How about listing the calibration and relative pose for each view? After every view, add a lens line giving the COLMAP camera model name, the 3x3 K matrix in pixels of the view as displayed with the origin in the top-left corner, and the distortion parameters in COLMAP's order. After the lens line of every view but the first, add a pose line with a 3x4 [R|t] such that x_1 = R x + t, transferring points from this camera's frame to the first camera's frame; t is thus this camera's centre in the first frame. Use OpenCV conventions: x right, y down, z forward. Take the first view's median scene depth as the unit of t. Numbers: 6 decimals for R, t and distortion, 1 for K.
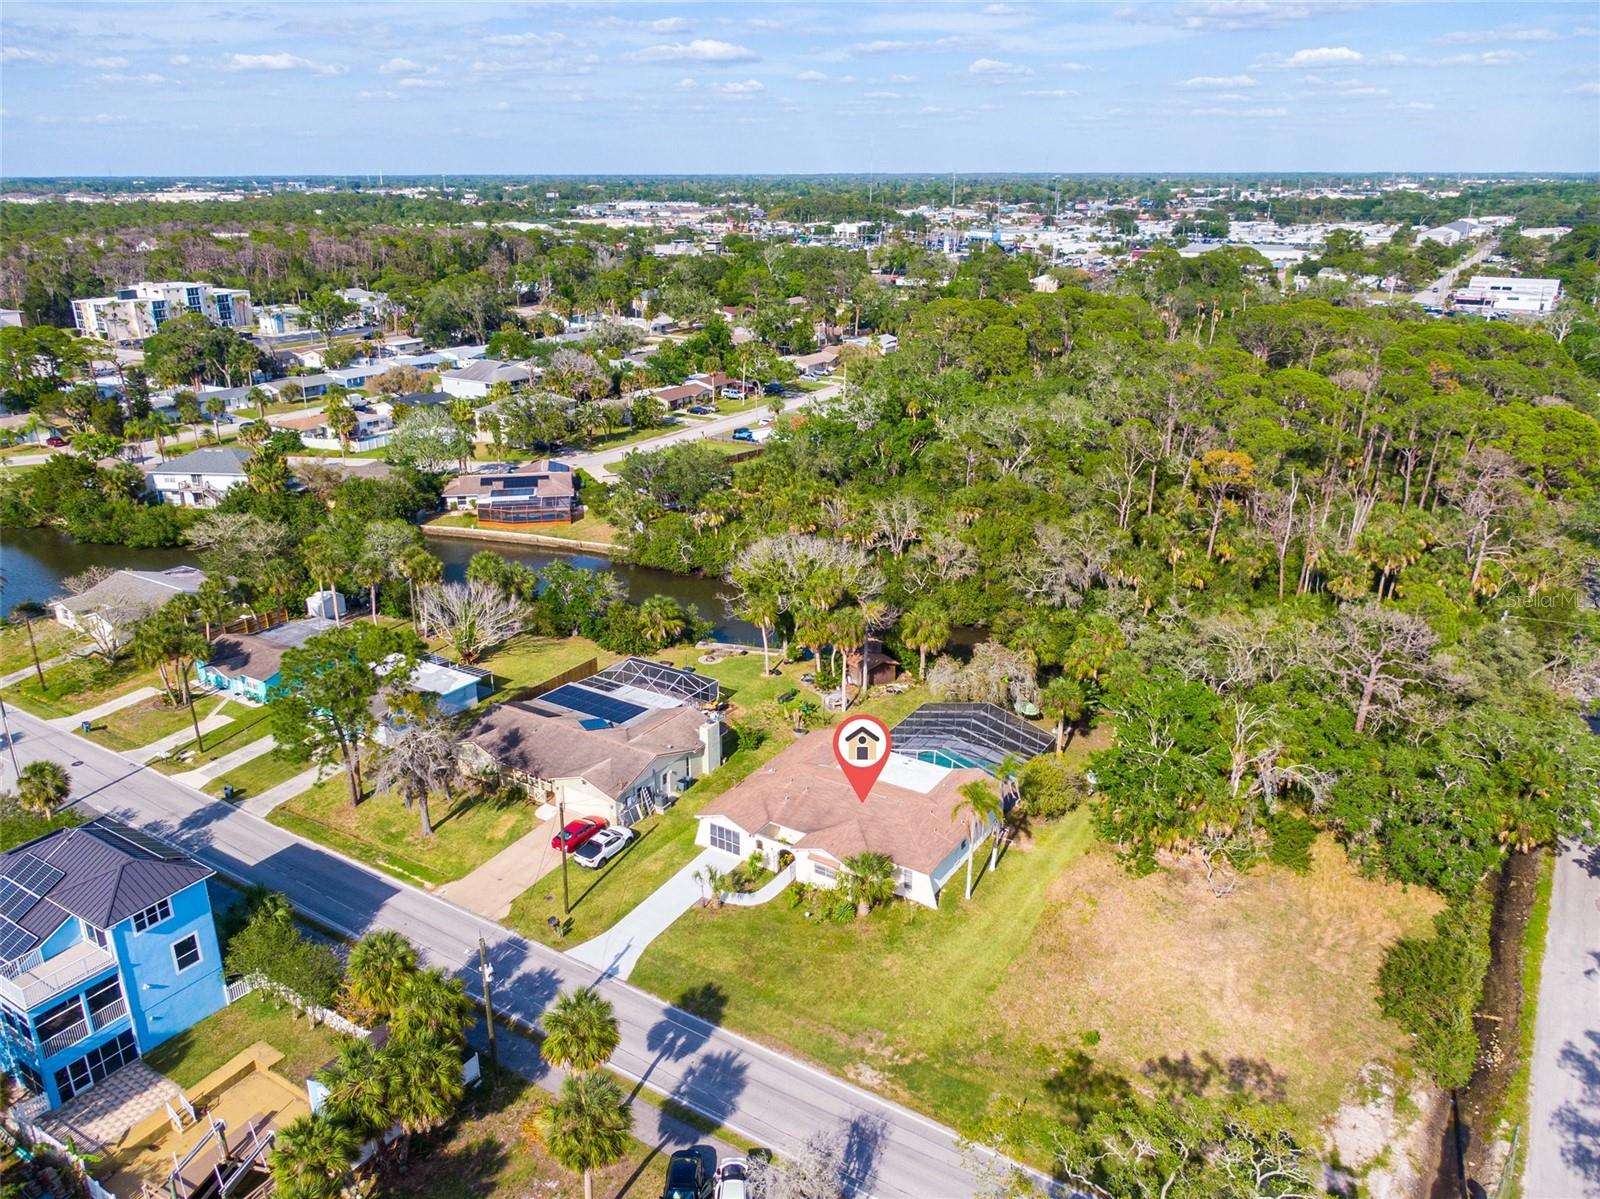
lens RADIAL K [[1182.6, 0, 800.0], [0, 1182.6, 599.5], [0, 0, 1]] dist [0.032928, -0.045173]
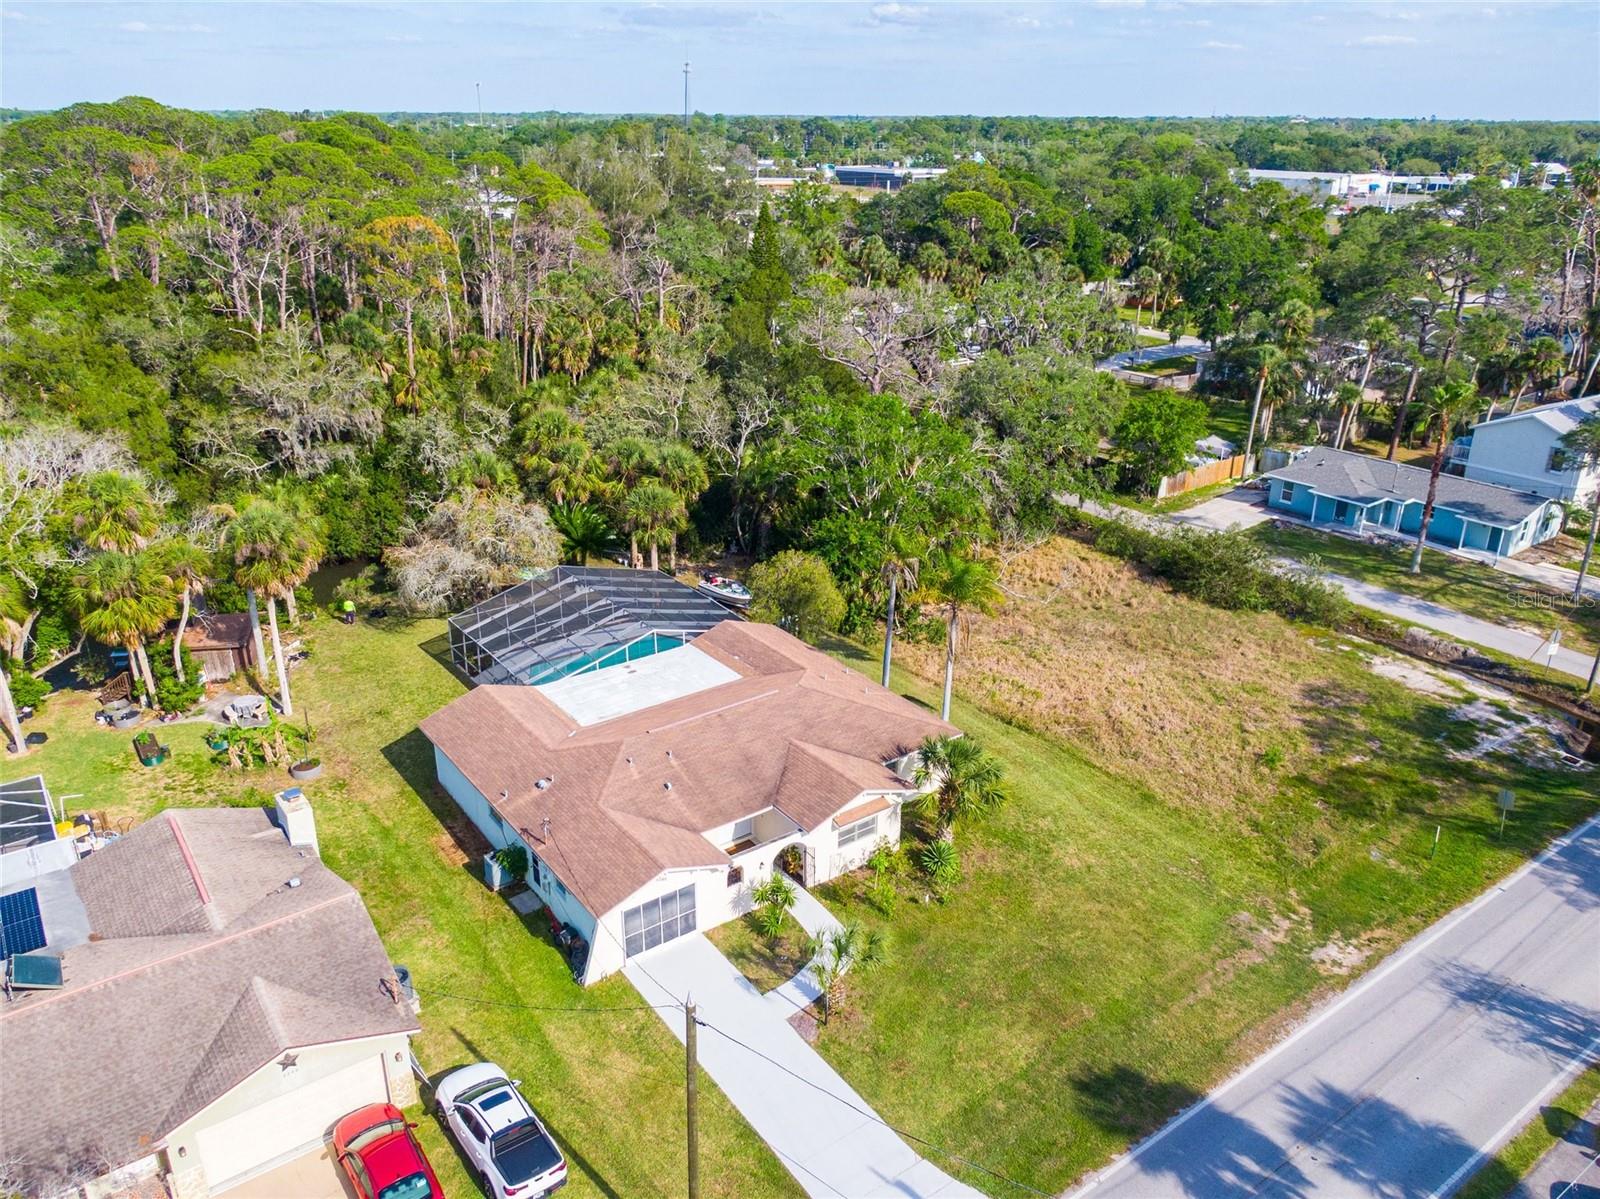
lens RADIAL K [[1182.6, 0, 800.0], [0, 1182.6, 599.5], [0, 0, 1]] dist [0.032928, -0.045173]
pose [[0.365417, -0.348798, 0.863024, -0.382174], [0.314497, 0.918884, 0.238212, -0.005668], [-0.876106, 0.184371, 0.445471, 0.689851]]
